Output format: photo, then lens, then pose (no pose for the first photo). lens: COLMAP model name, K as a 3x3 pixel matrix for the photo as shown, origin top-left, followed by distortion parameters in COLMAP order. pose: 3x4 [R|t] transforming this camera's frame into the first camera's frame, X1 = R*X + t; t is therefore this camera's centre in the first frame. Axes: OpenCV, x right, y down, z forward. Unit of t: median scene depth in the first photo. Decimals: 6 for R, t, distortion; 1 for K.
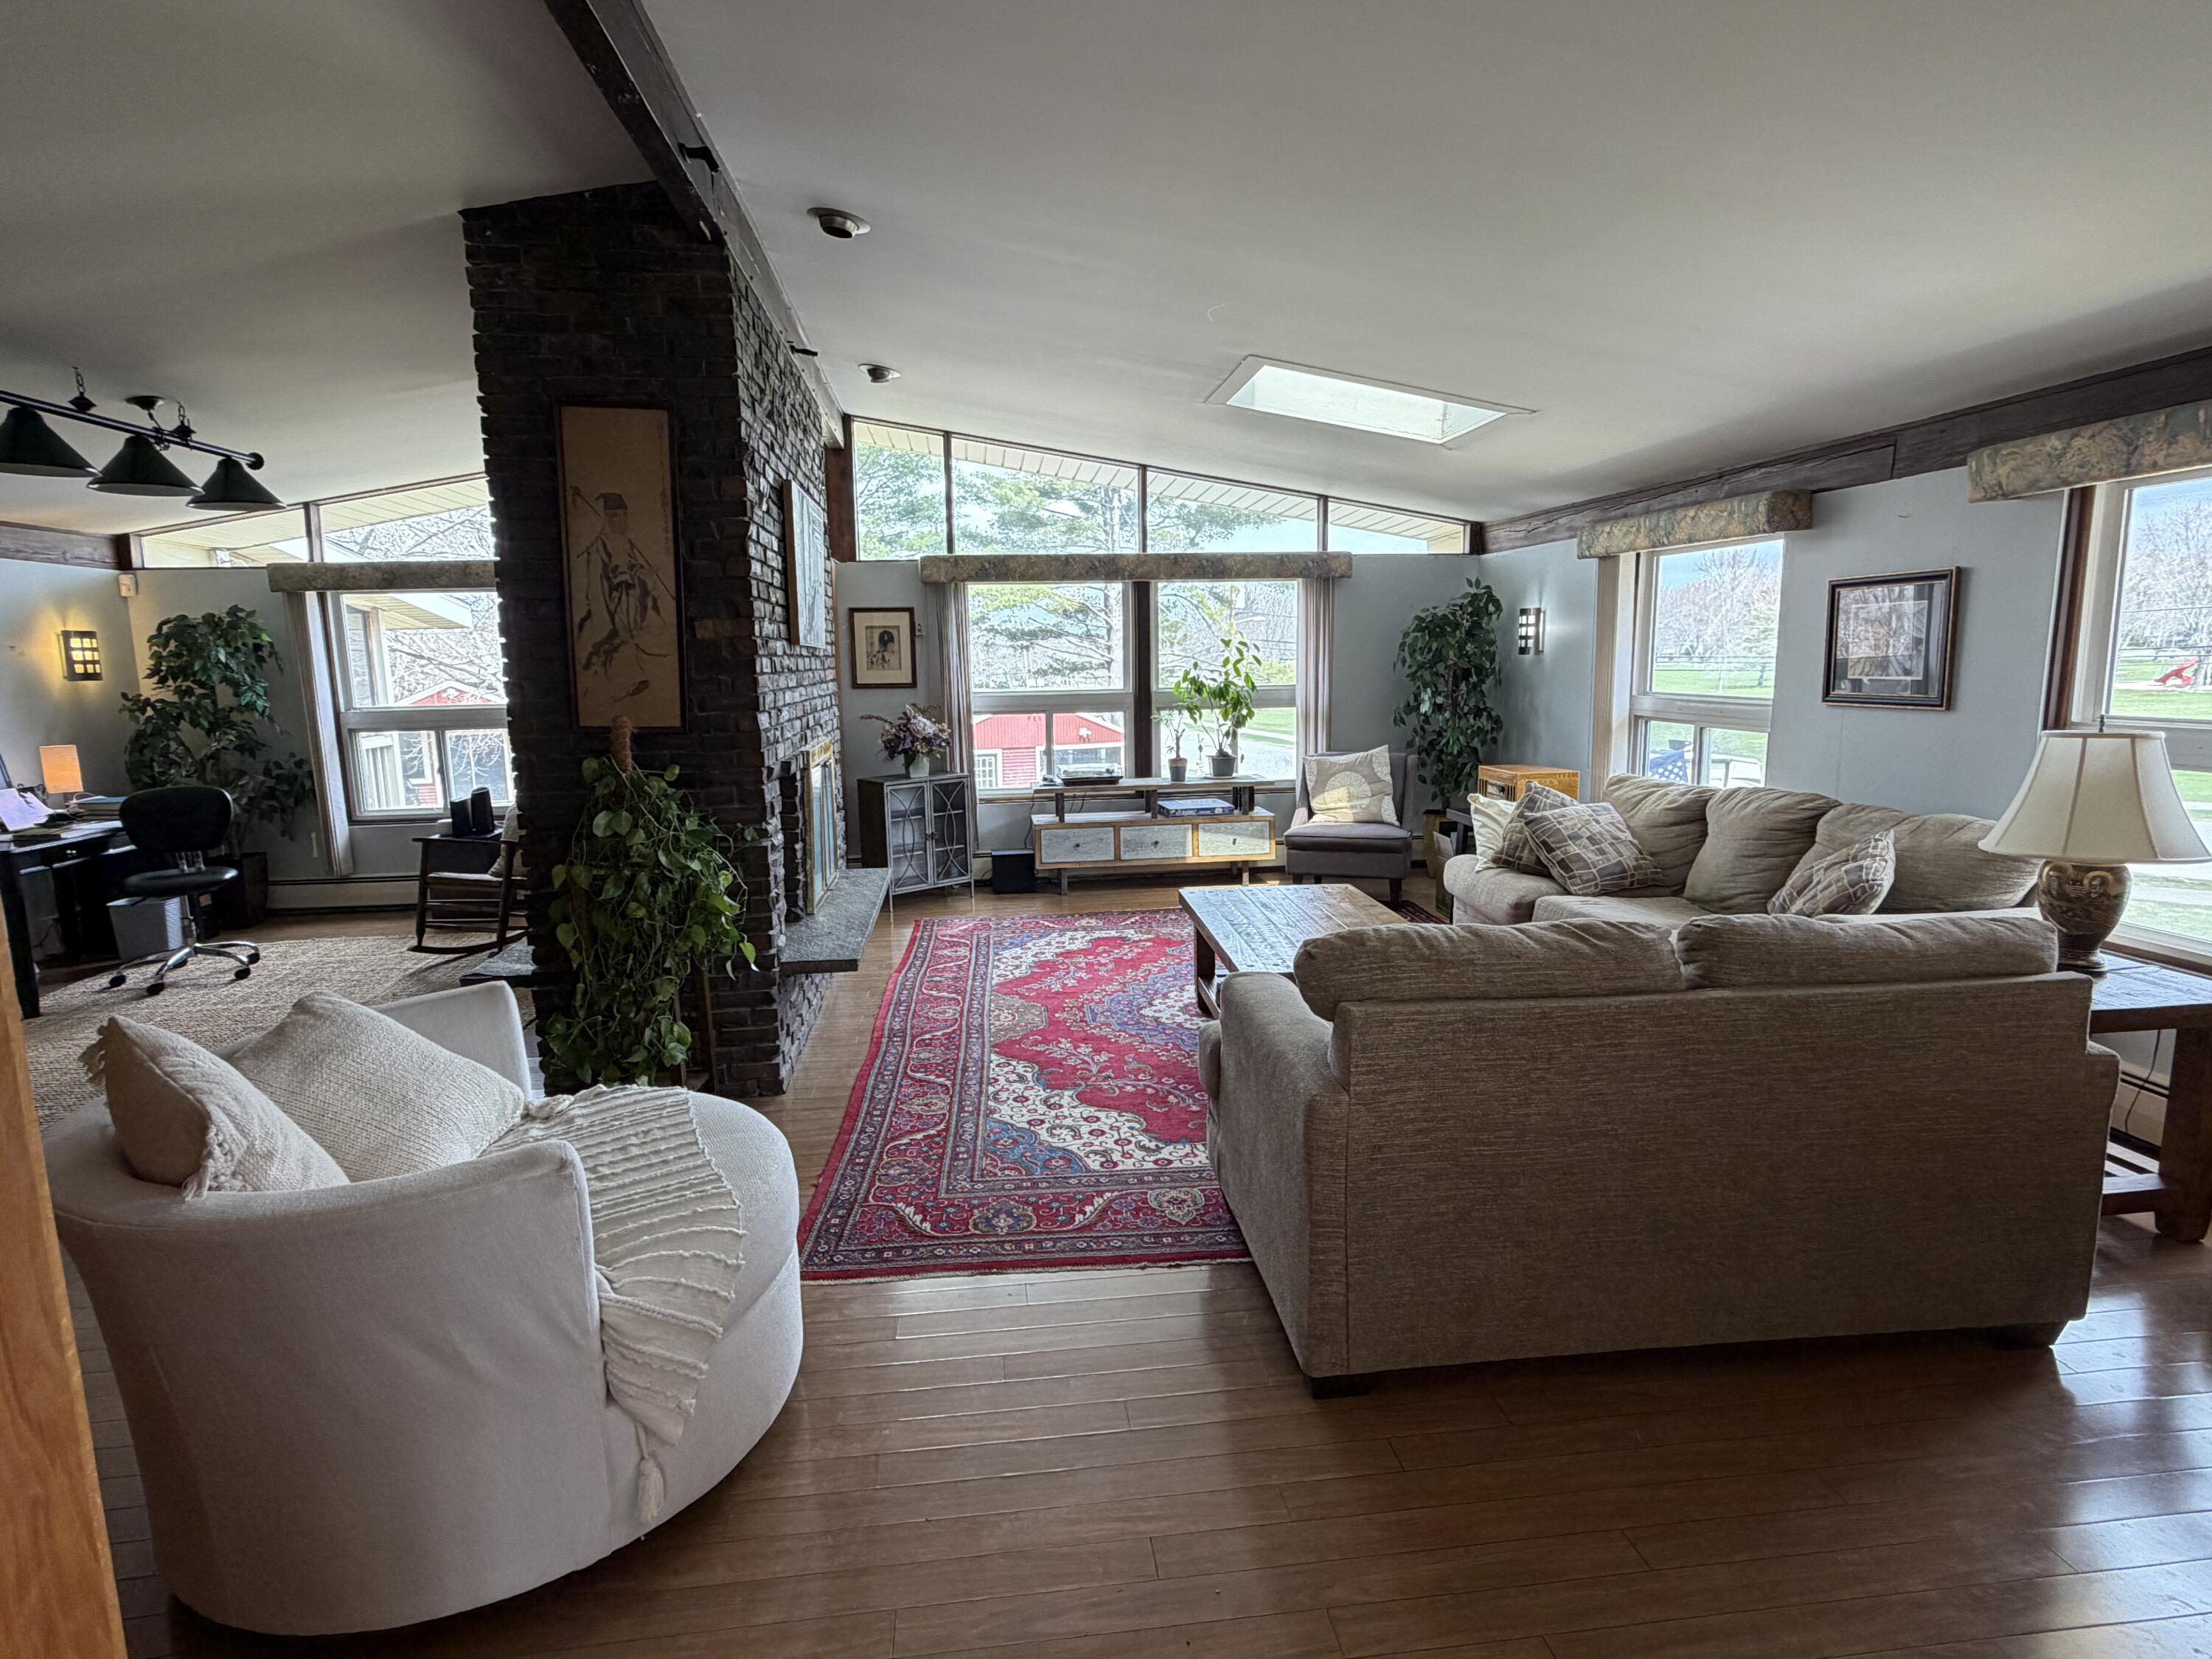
lens RADIAL K [[1132.0, 0, 1107.7], [0, 1132.0, 824.5], [0, 0, 1]] dist [-0.003429, -0.000668]
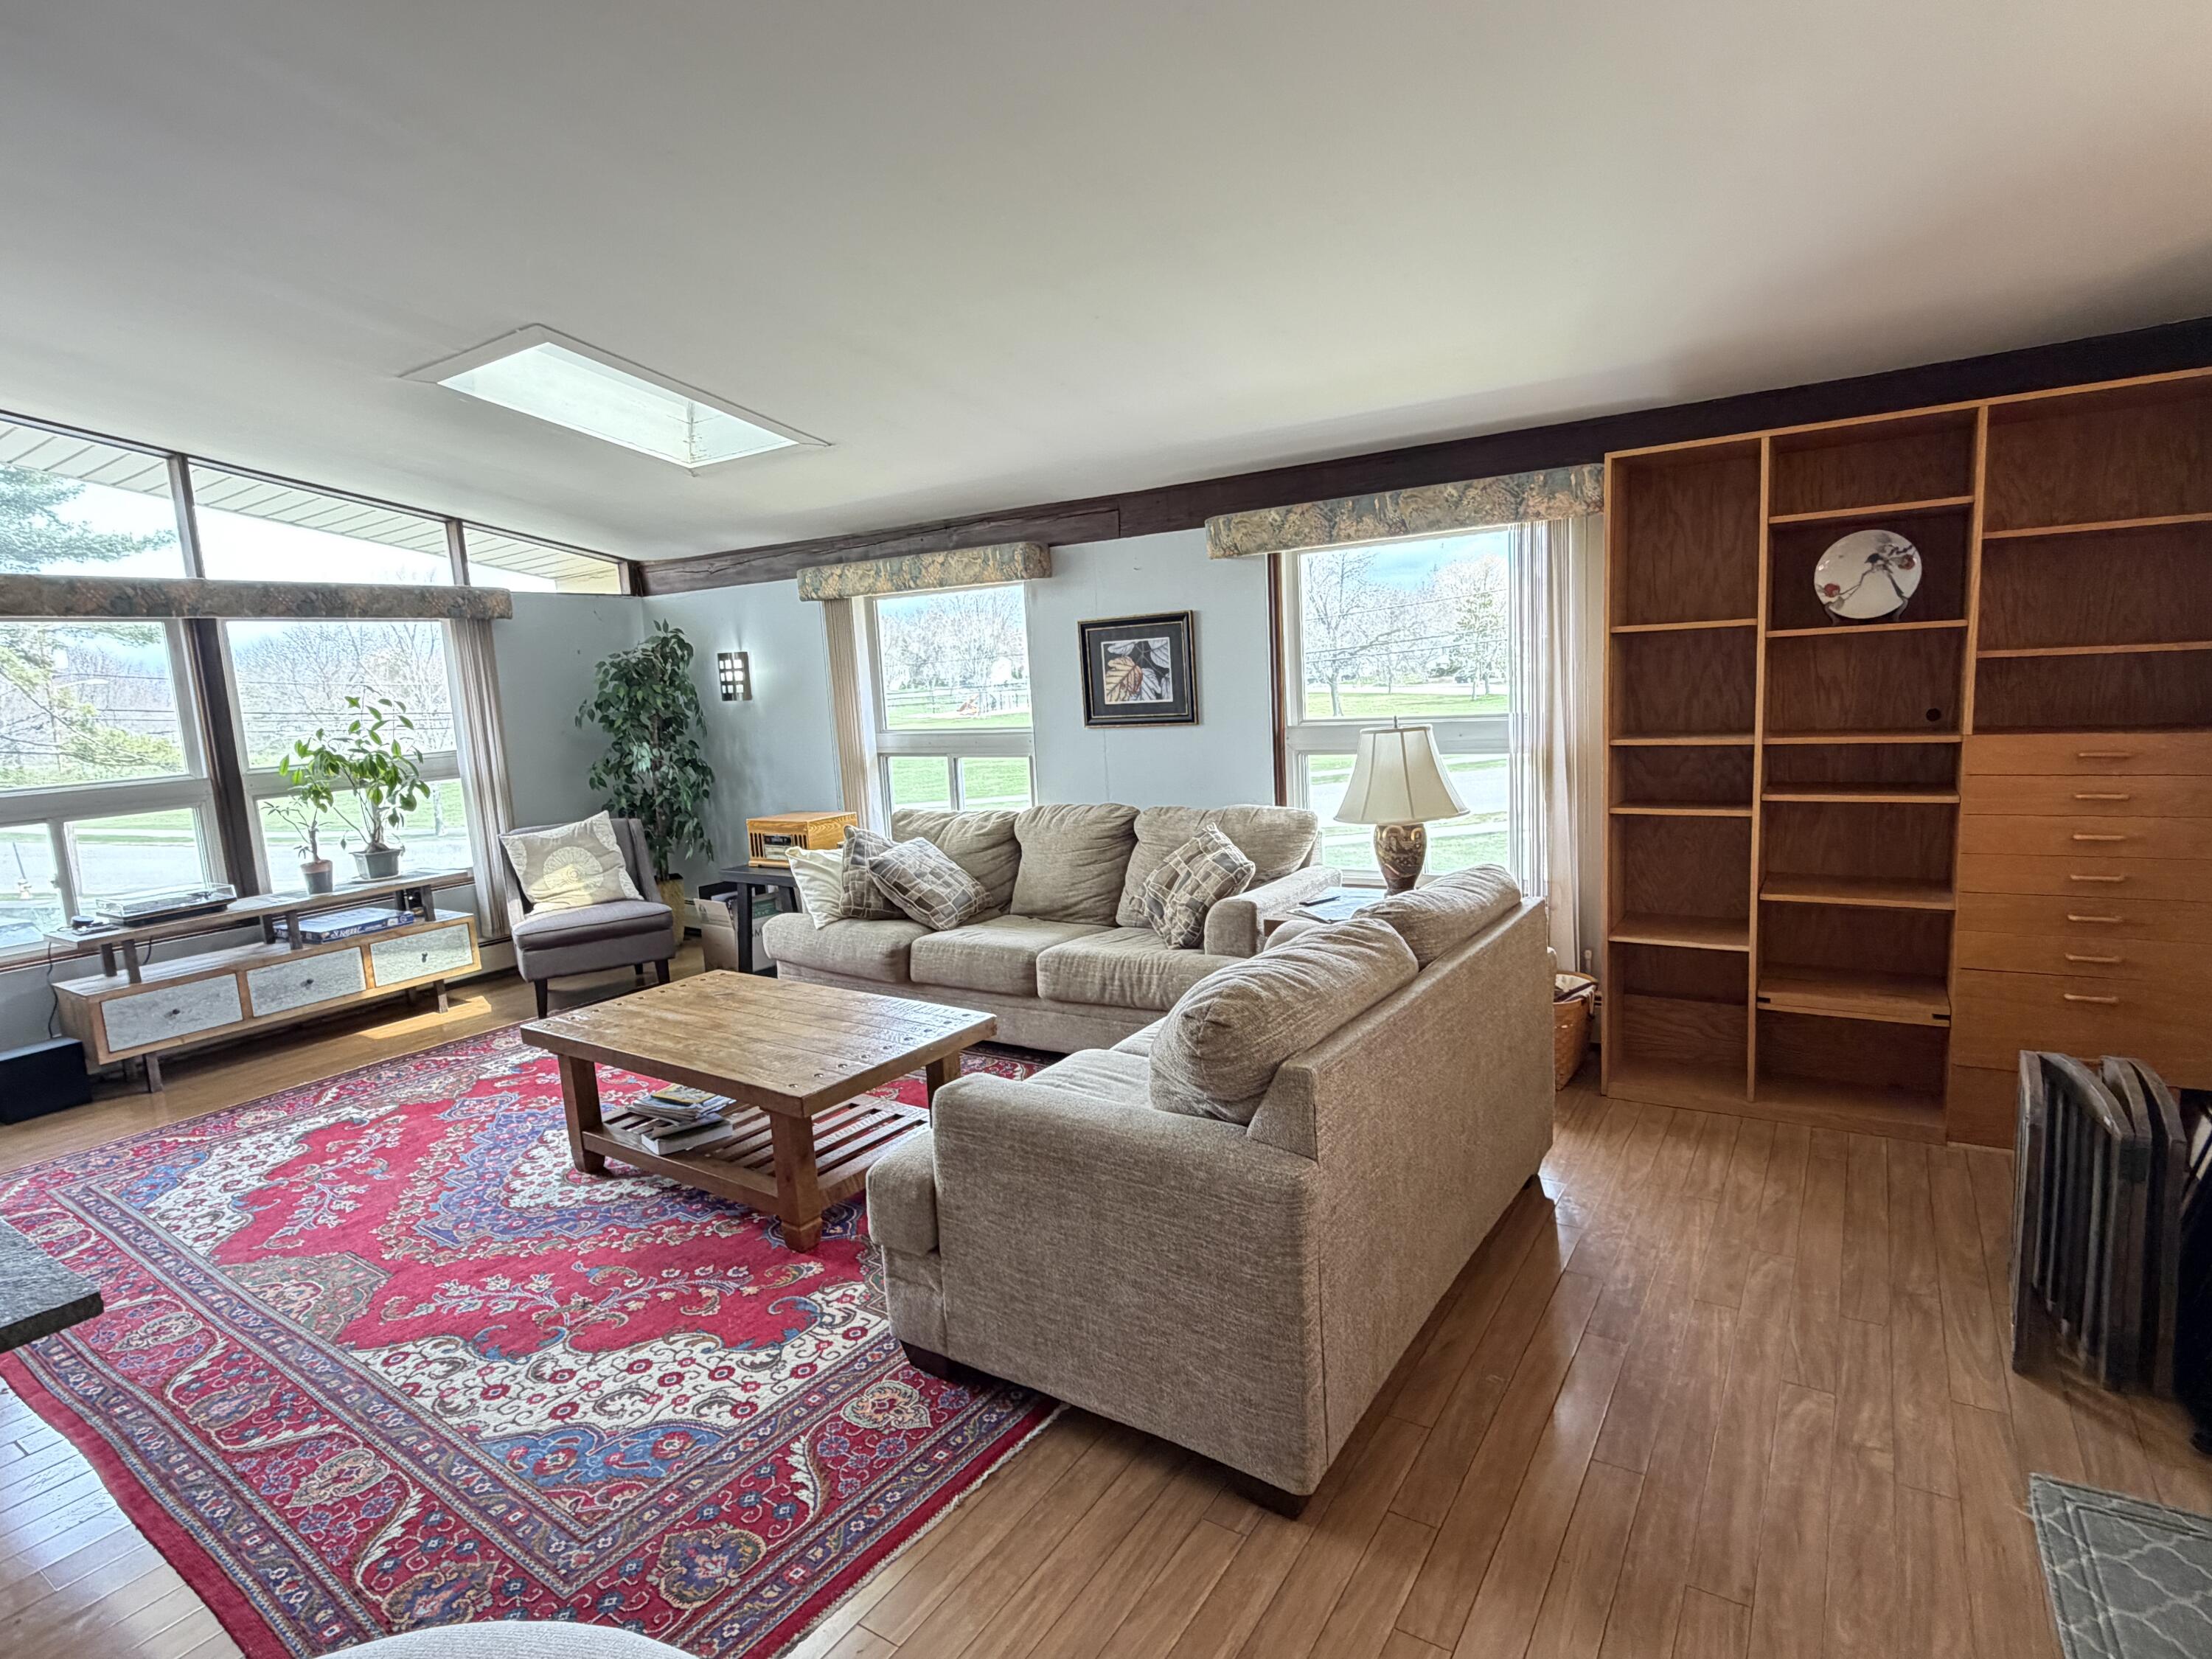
lens RADIAL K [[1132.0, 0, 1101.3], [0, 1132.0, 833.7], [0, 0, 1]] dist [-0.003429, -0.000668]
pose [[0.651068, -0.127418, 0.748248, -0.200734], [0.156027, 0.987223, 0.032349, -0.028124], [-0.742809, 0.095685, 0.662630, 0.189275]]
